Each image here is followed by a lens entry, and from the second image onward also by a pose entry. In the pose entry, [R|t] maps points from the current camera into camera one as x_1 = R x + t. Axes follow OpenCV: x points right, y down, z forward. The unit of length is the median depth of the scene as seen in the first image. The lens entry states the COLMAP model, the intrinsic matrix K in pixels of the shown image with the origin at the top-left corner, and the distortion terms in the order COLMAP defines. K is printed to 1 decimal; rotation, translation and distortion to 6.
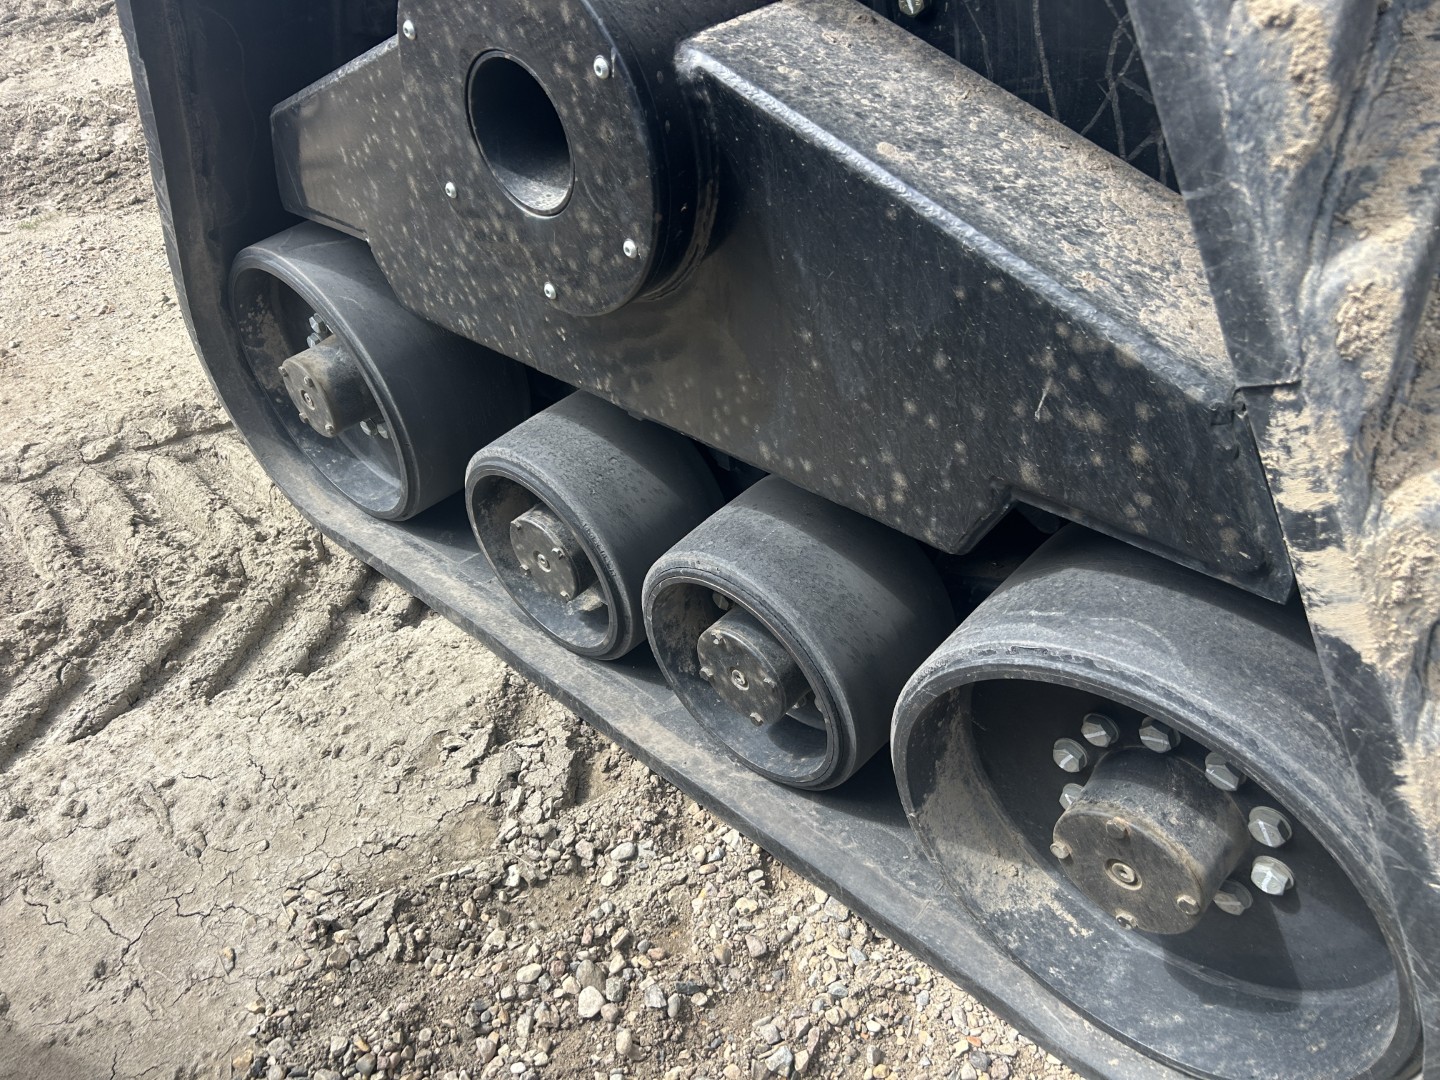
lens RADIAL K [[1059.5, 0, 726.0], [0, 1059.5, 537.8], [0, 0, 1]] dist [0.044835, -0.045507]
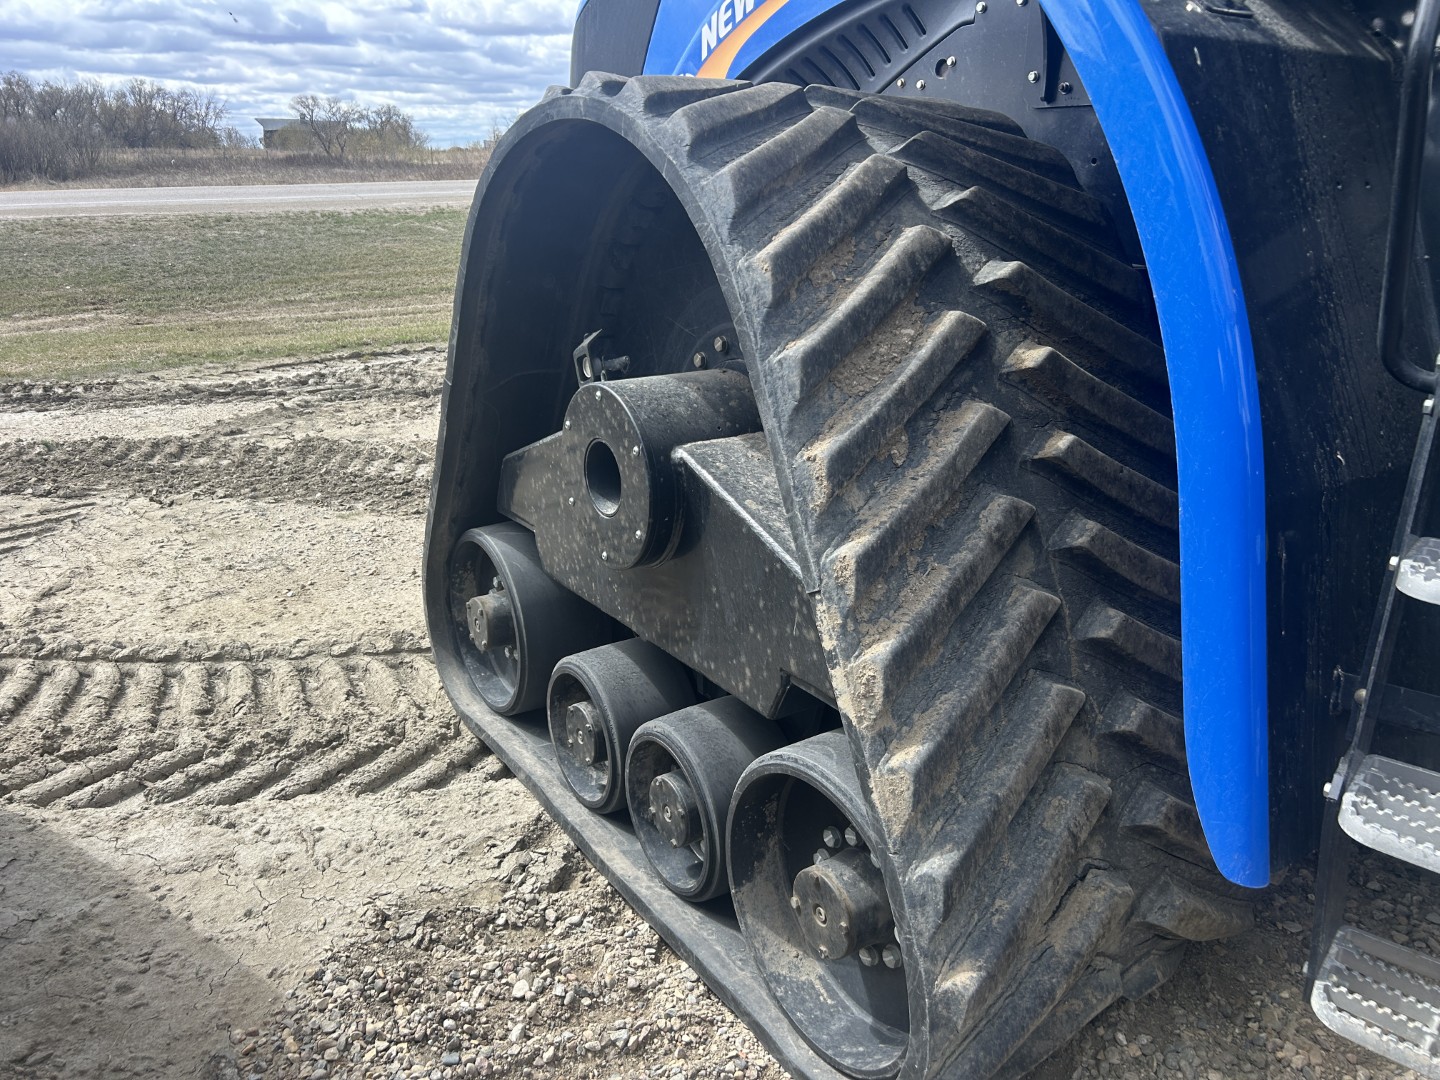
lens RADIAL K [[1078.8, 0, 720.0], [0, 1078.8, 540.0], [0, 0, 1]] dist [0.012166, -0.006238]
pose [[0.964943, 0.159314, -0.208575, 0.329949], [-0.224073, 0.913852, -0.338624, 0.266282], [0.136659, 0.373489, 0.917513, -0.570657]]
